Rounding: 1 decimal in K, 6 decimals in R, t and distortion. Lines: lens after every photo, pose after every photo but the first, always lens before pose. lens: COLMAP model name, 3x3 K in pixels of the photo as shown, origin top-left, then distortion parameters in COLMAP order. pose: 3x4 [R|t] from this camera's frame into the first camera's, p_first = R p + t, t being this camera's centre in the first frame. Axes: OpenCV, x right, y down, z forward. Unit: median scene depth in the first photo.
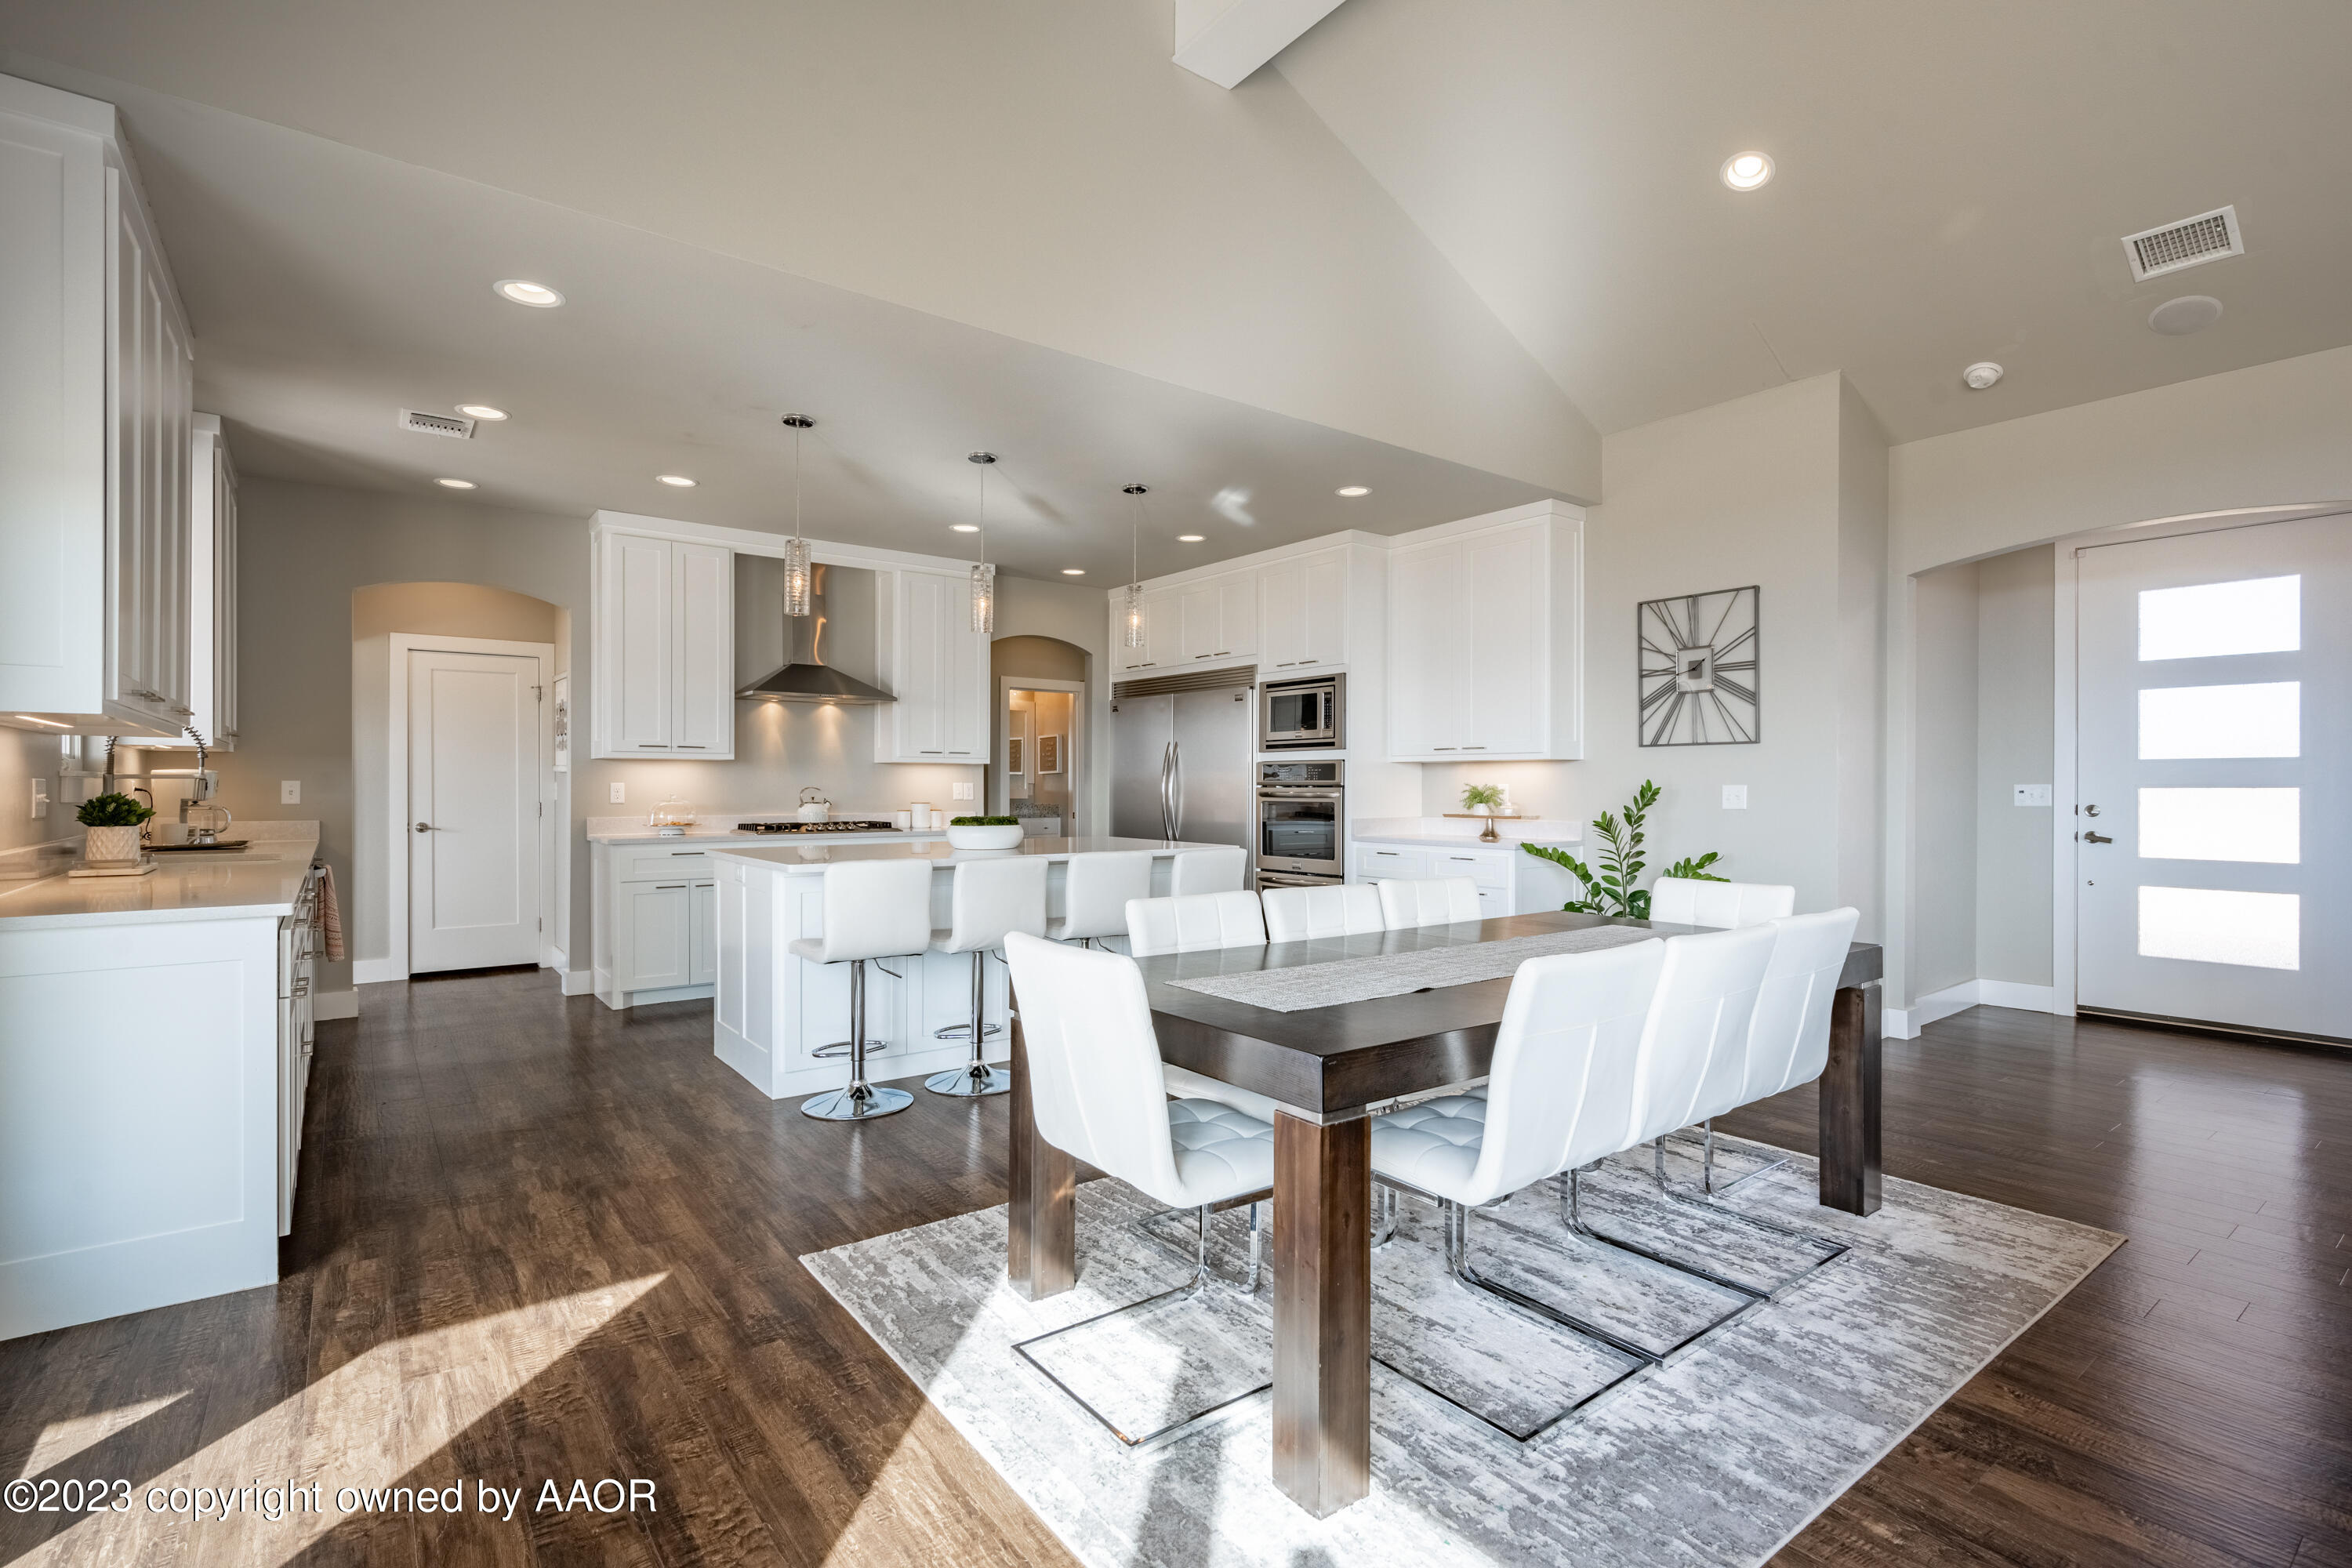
lens RADIAL K [[1053.9, 0, 1168.1], [0, 1053.9, 787.8], [0, 0, 1]] dist [-0.003083, 0.000911]
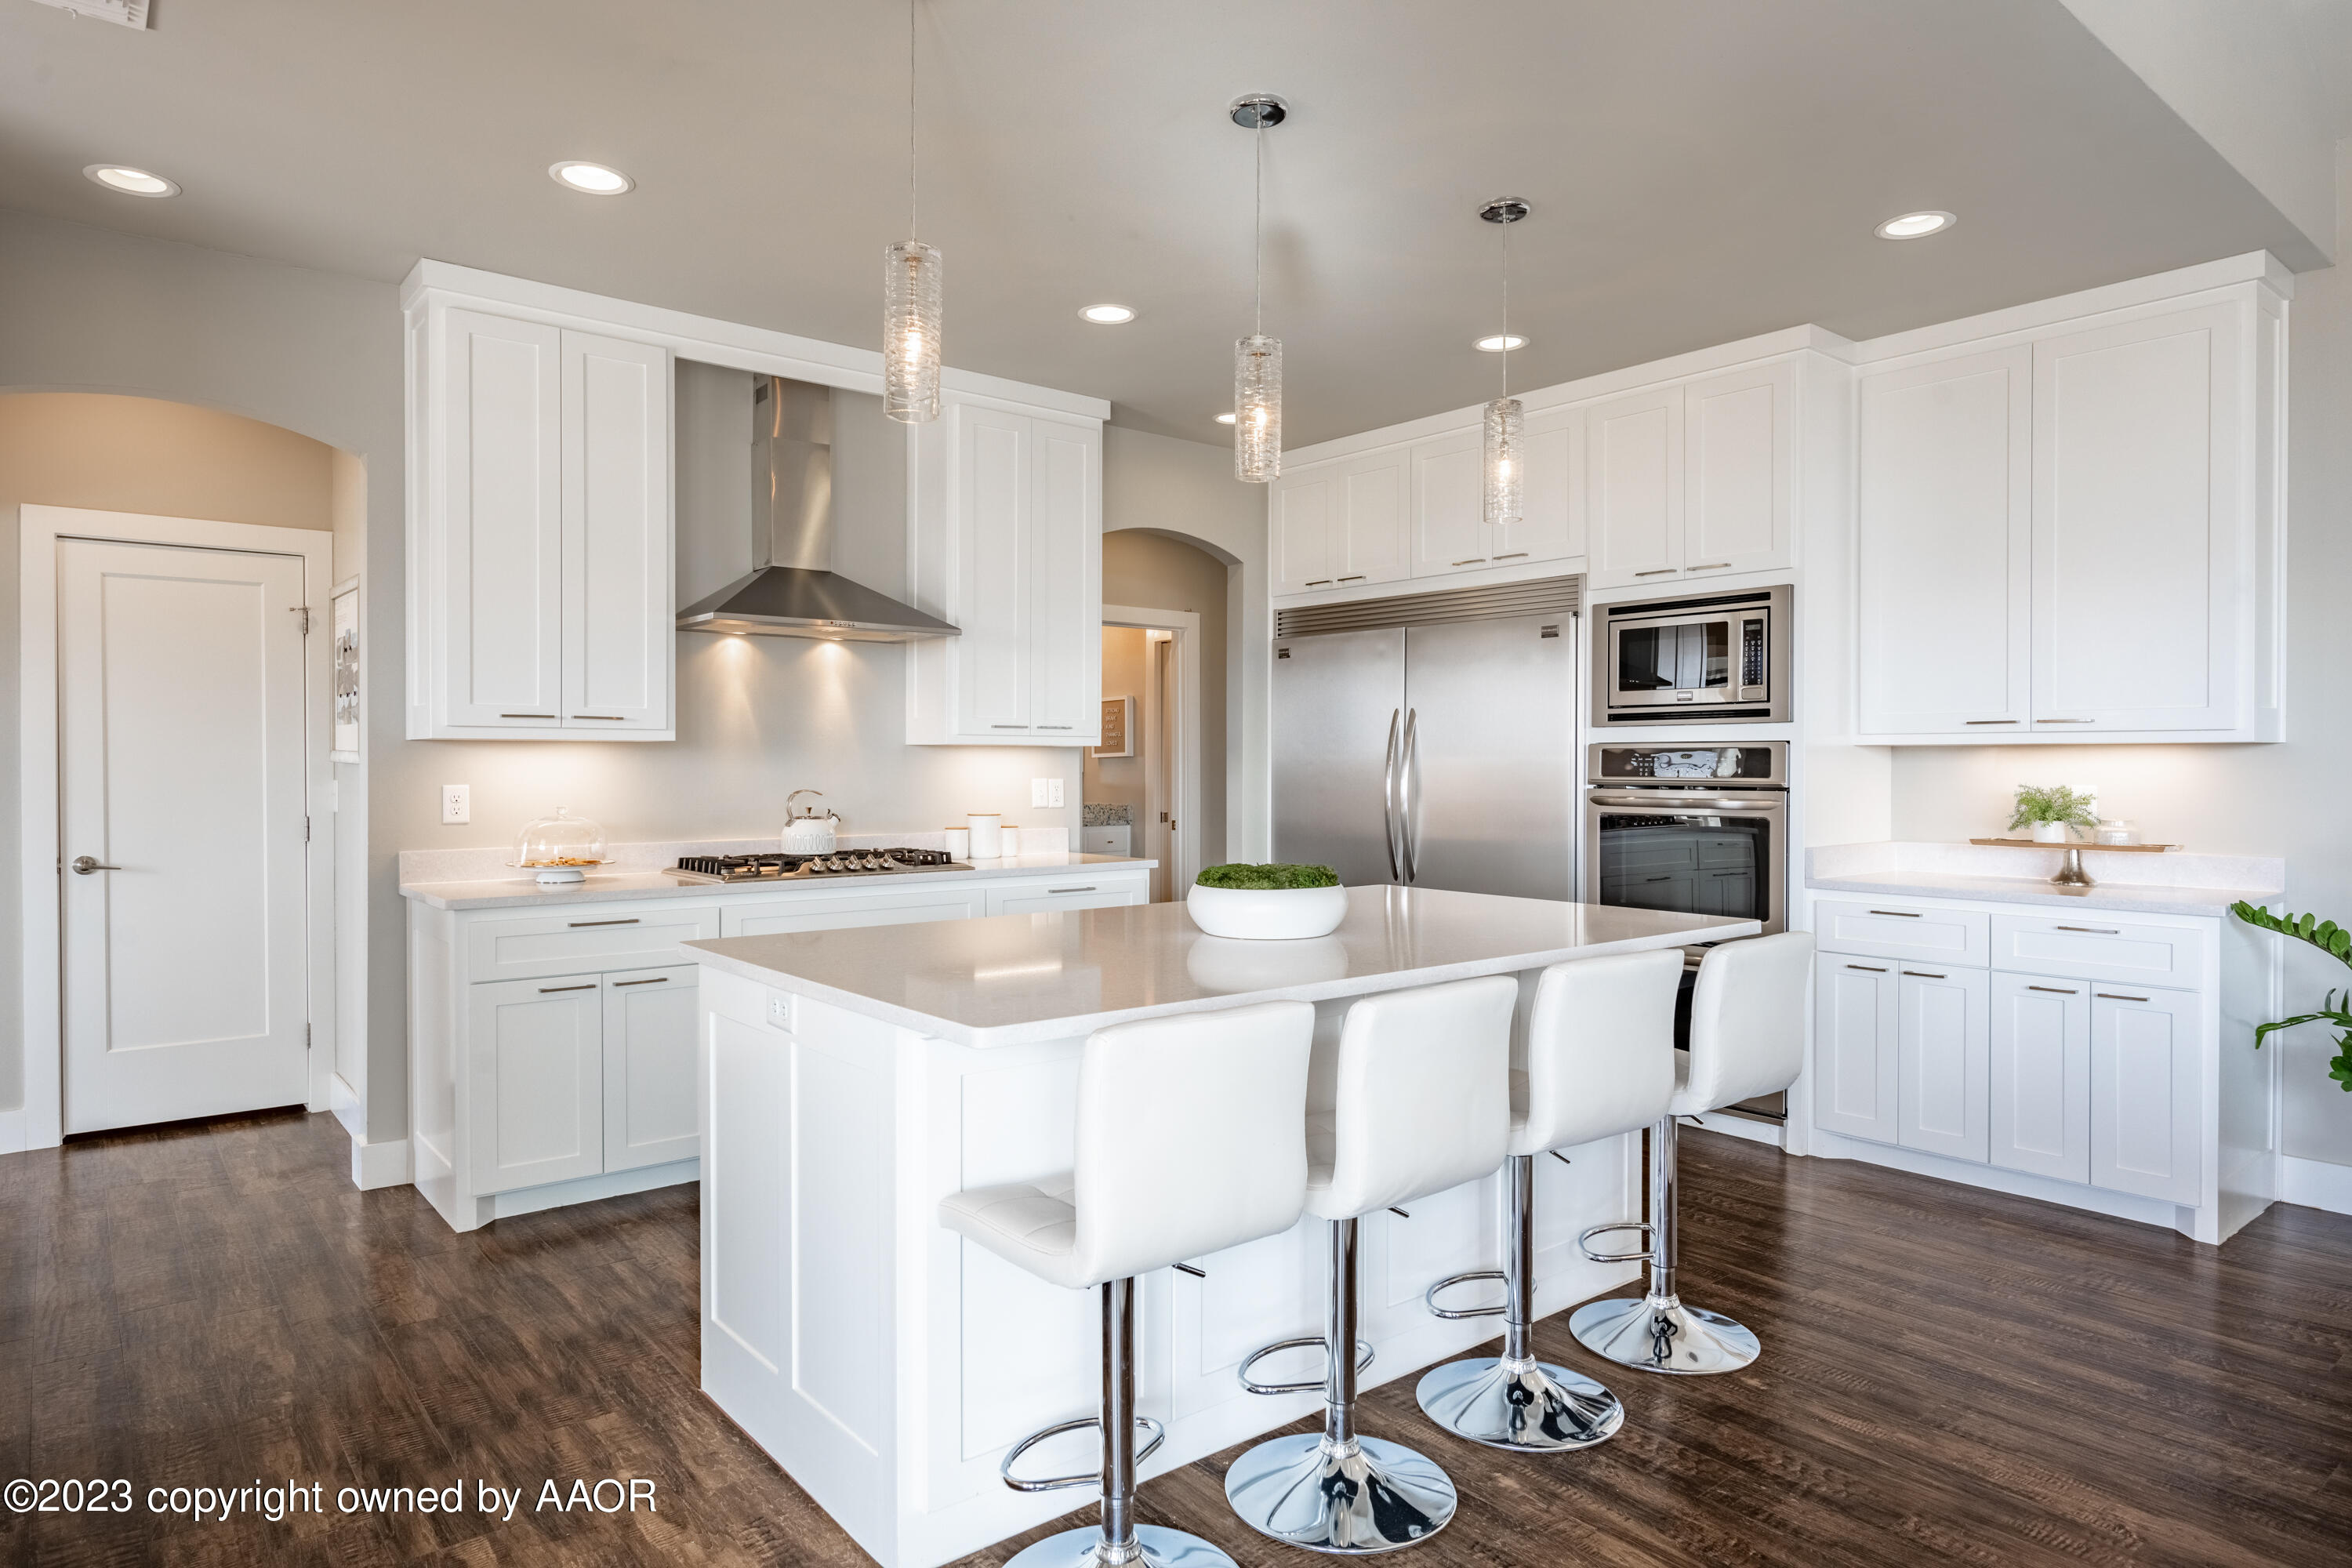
lens RADIAL K [[1365.7, 0, 1181.1], [0, 1365.7, 775.2], [0, 0, 1]] dist [-0.006743, 0.003742]
pose [[0.999402, -0.000815, 0.034576, -0.171506], [0.000595, 0.999980, 0.006374, -0.013063], [-0.034580, -0.006350, 0.999382, 0.283296]]
